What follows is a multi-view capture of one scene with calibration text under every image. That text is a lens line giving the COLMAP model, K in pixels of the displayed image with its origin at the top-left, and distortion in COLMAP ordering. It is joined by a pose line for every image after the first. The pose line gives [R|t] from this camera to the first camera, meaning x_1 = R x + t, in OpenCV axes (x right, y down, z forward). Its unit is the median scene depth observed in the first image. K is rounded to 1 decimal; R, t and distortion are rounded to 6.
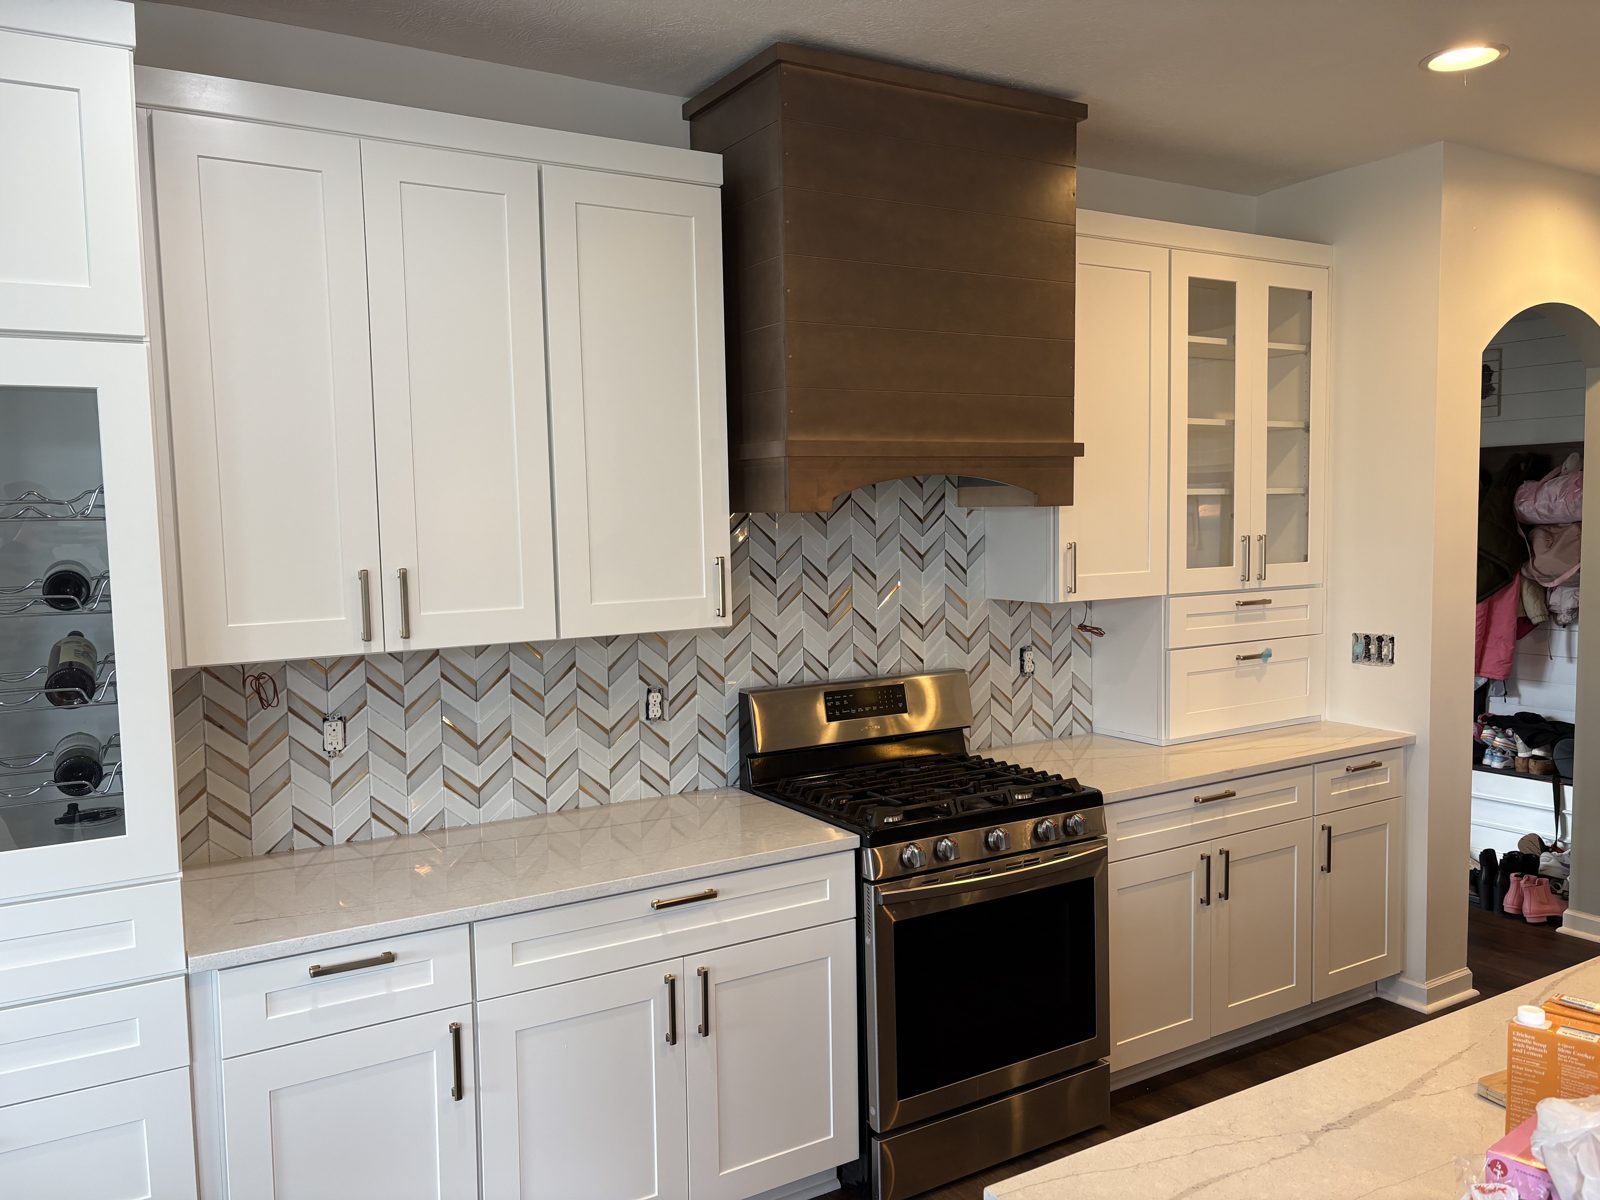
lens RADIAL K [[1202.9, 0, 804.7], [0, 1202.9, 609.6], [0, 0, 1]] dist [0.031565, -0.042081]
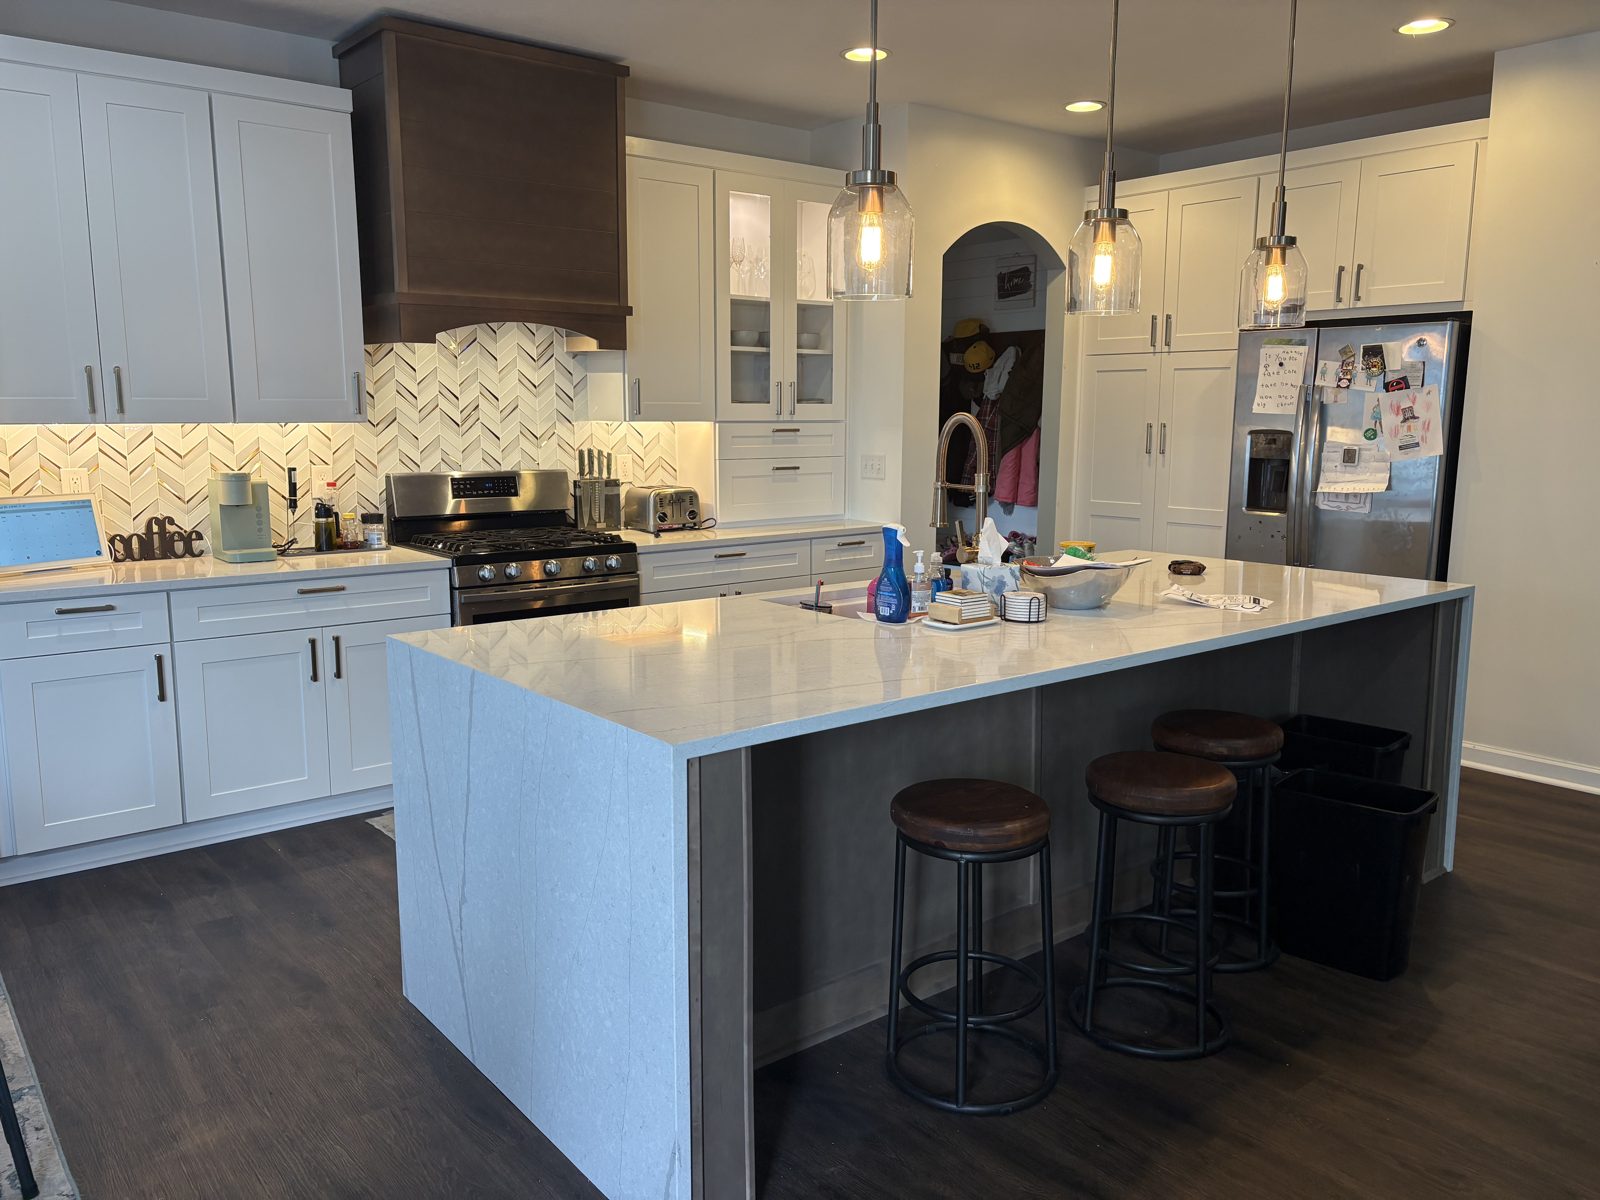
lens RADIAL K [[1202.9, 0, 813.6], [0, 1202.9, 597.4], [0, 0, 1]] dist [0.031565, -0.042081]
pose [[0.987797, 0.001620, 0.155738, 0.239497], [-0.013483, 0.997082, 0.075143, 0.106735], [-0.155162, -0.076325, 0.984936, -0.528055]]
